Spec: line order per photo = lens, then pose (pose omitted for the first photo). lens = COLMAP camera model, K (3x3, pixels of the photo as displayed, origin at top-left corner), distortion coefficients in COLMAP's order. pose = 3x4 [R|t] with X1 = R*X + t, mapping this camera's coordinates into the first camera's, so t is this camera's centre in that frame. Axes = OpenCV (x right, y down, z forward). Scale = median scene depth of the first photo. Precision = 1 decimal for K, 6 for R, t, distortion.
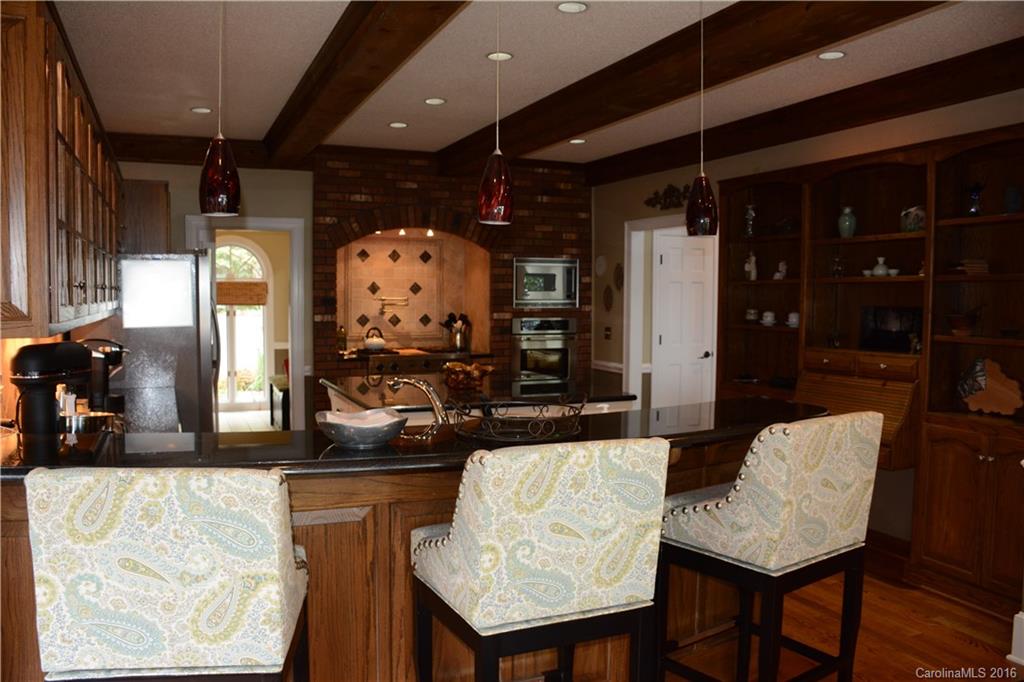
lens RADIAL K [[797.4, 0, 512.0], [0, 797.4, 344.5], [0, 0, 1]] dist [-0.132825, 0.074008]
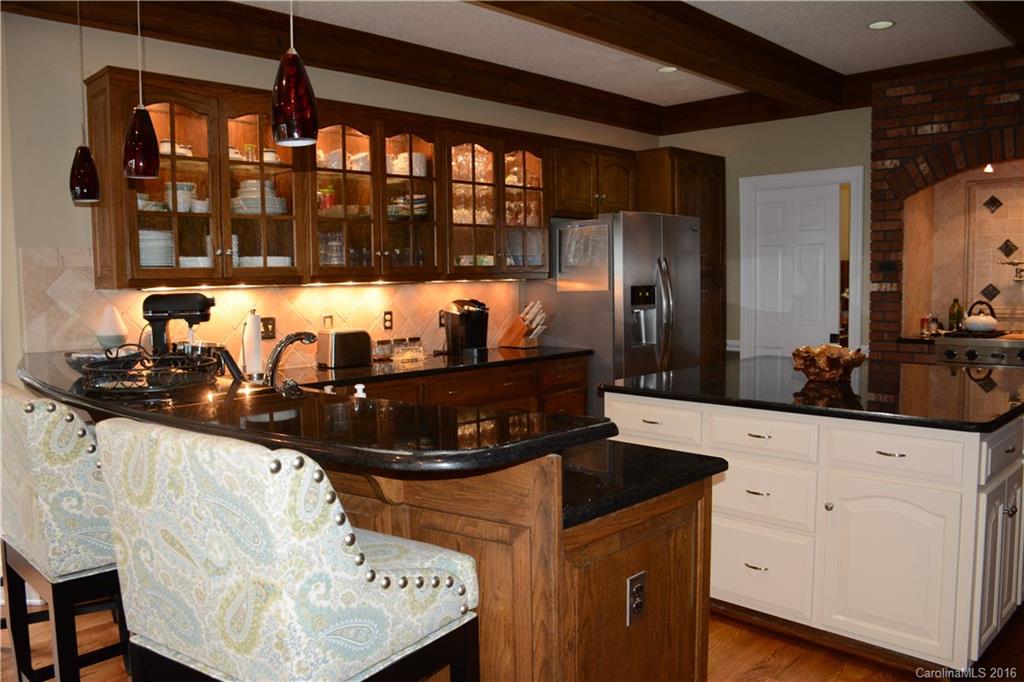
lens RADIAL K [[797.4, 0, 504.6], [0, 797.4, 340.4], [0, 0, 1]] dist [-0.132825, 0.074008]
pose [[0.366134, 0.059448, -0.928661, 0.323079], [-0.038659, 0.998067, 0.048649, -0.002643], [0.929759, 0.018089, 0.367725, 0.323638]]
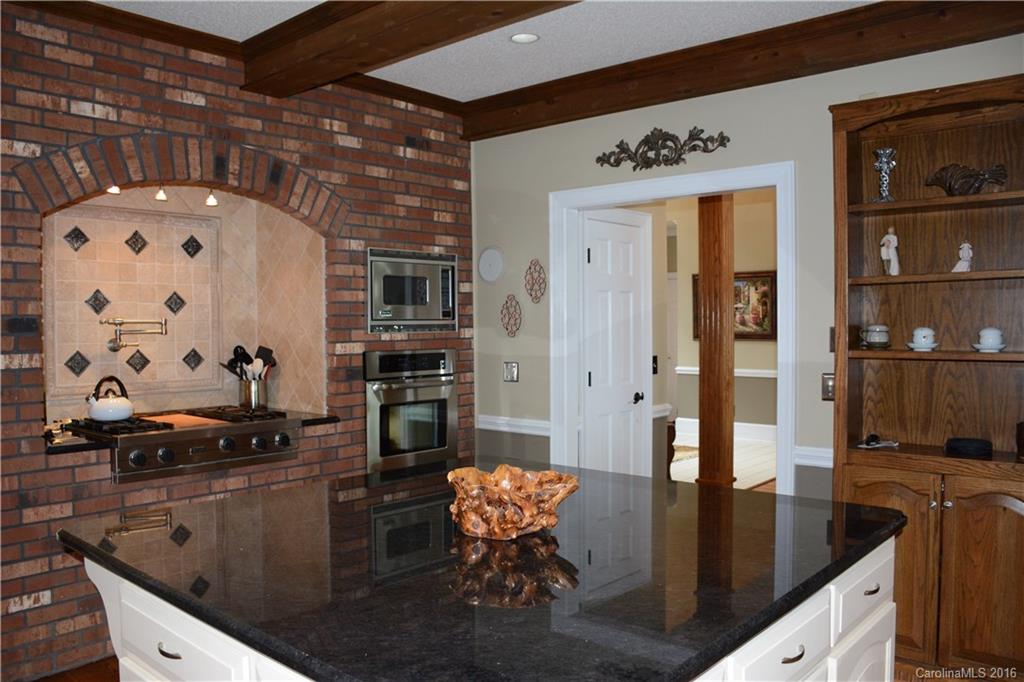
lens RADIAL K [[797.4, 0, 507.4], [0, 797.4, 344.4], [0, 0, 1]] dist [-0.132825, 0.074008]
pose [[0.907292, -0.022475, 0.419900, -0.147949], [0.038643, 0.998802, -0.030037, -0.017307], [-0.418722, 0.043478, 0.907073, 0.437169]]
